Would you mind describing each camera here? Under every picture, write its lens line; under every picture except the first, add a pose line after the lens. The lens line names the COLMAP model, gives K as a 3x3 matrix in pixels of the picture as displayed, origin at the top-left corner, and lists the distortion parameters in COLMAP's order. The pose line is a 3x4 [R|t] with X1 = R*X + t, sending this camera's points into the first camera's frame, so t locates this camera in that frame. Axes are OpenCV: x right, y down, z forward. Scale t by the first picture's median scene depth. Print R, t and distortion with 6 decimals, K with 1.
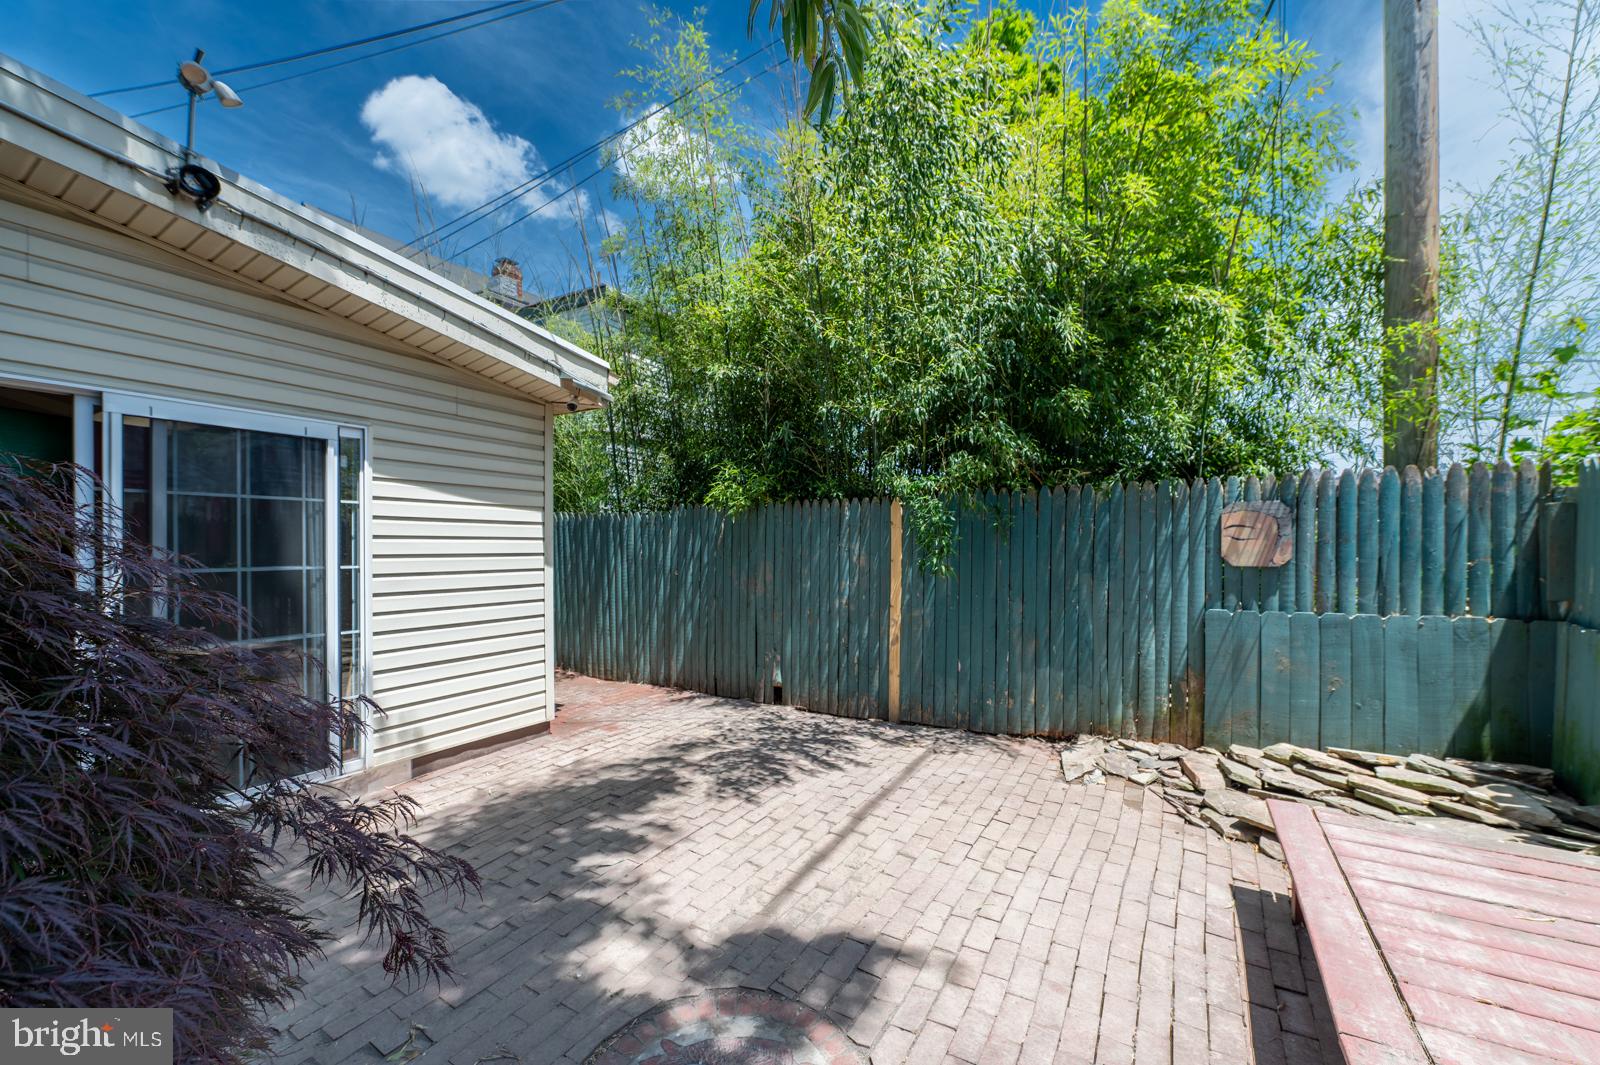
lens RADIAL K [[627.8, 0, 802.0], [0, 627.8, 548.4], [0, 0, 1]] dist [-0.001856, -0.002995]
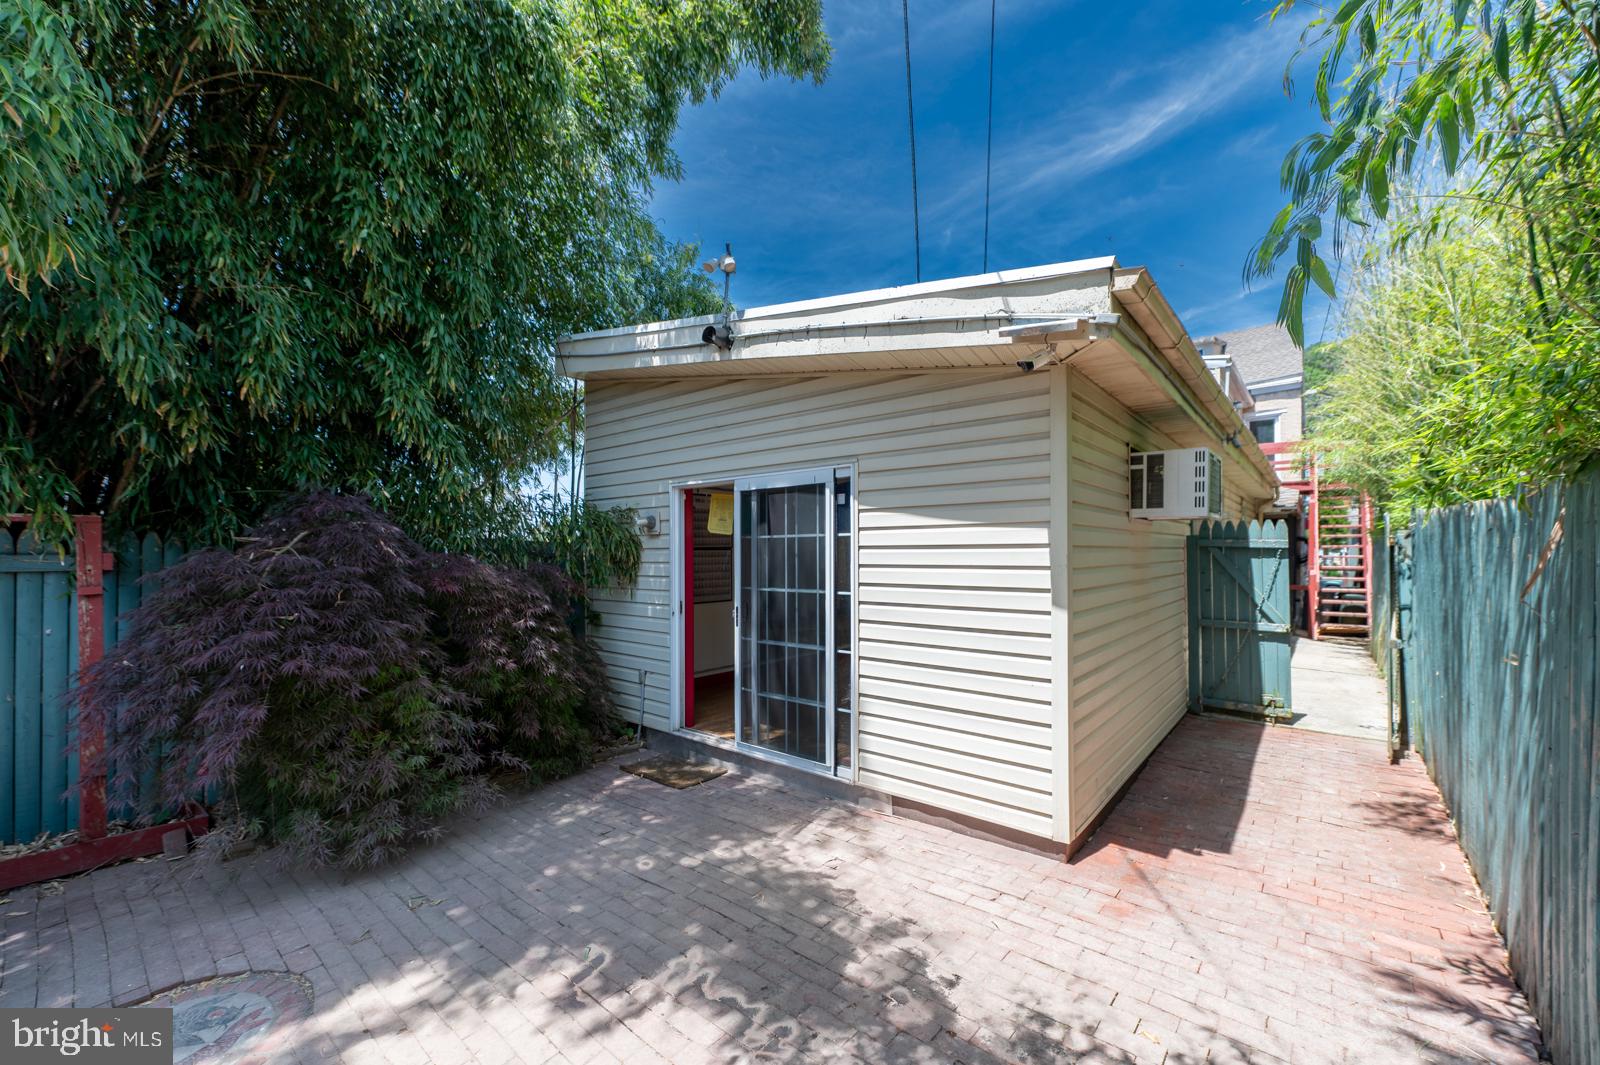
lens RADIAL K [[631.5, 0, 808.7], [0, 631.5, 550.2], [0, 0, 1]] dist [-0.004556, -0.000832]
pose [[-0.153469, -0.008320, -0.988118, 0.332693], [-0.001541, 0.999965, -0.008181, -0.031173], [0.988152, 0.000267, -0.153476, 0.936120]]
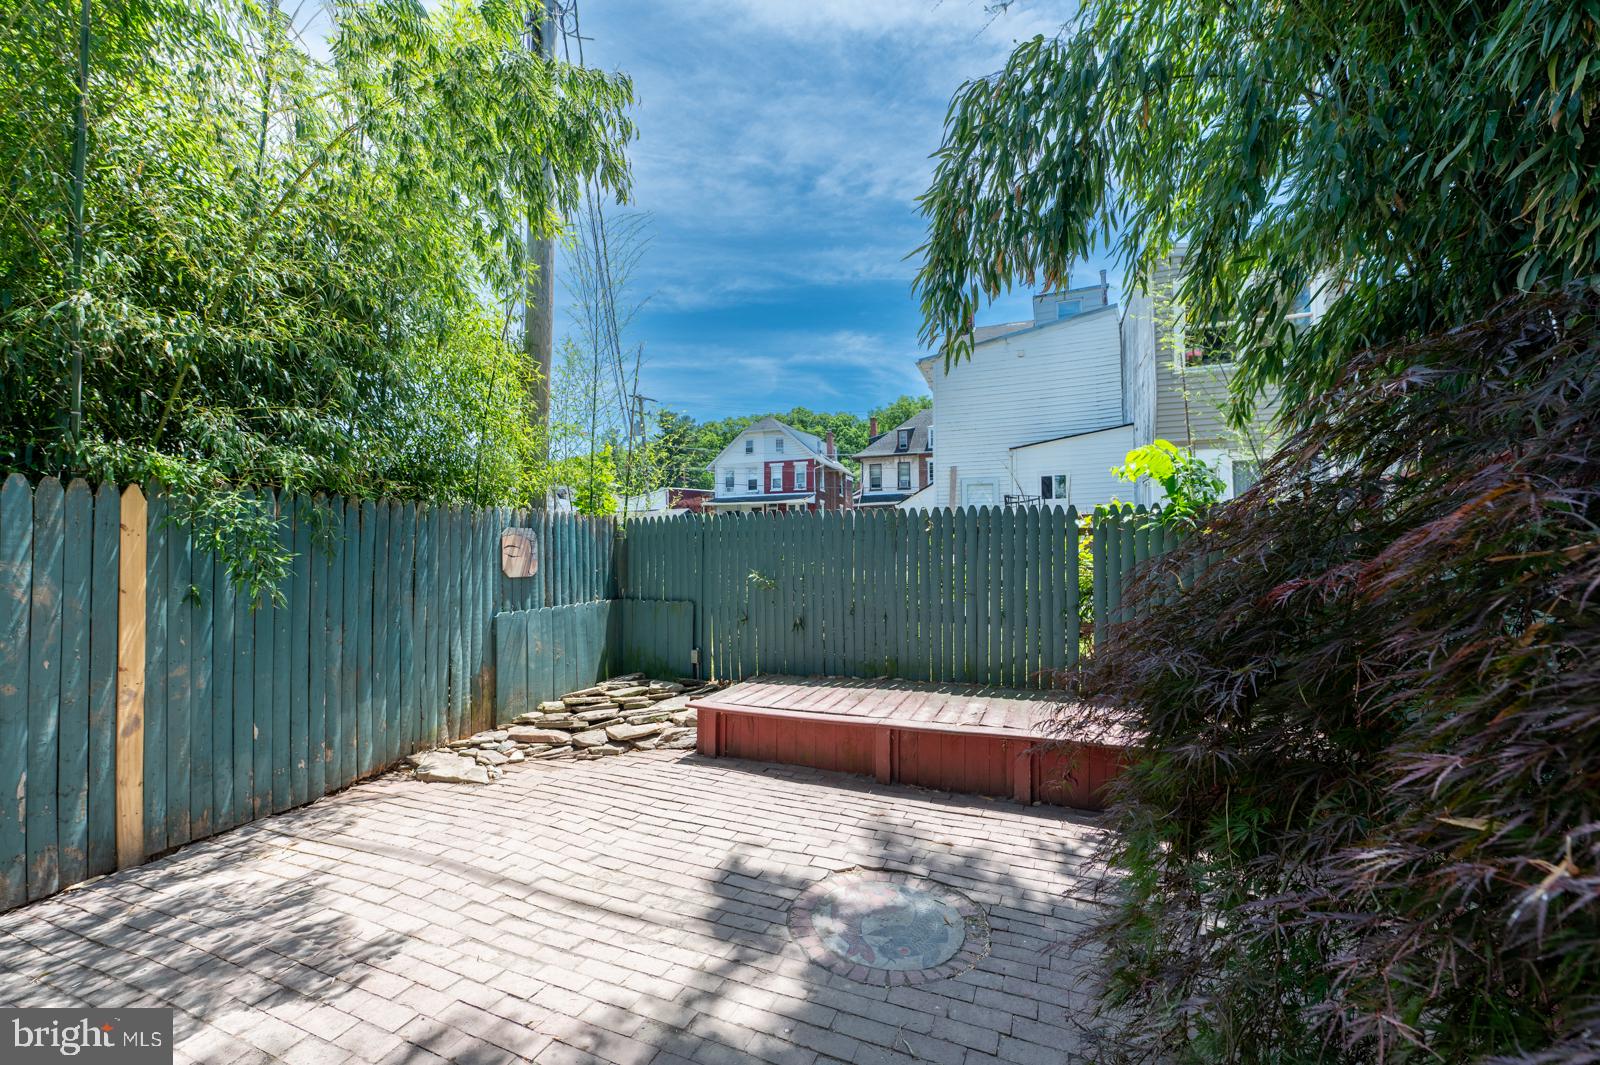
lens RADIAL K [[627.8, 0, 802.0], [0, 627.8, 548.4], [0, 0, 1]] dist [-0.001856, -0.002995]
pose [[-0.121588, 0.021011, 0.992358, -0.618842], [0.025385, 0.999515, -0.018052, 0.007131], [-0.992256, 0.022996, -0.122062, 0.526282]]
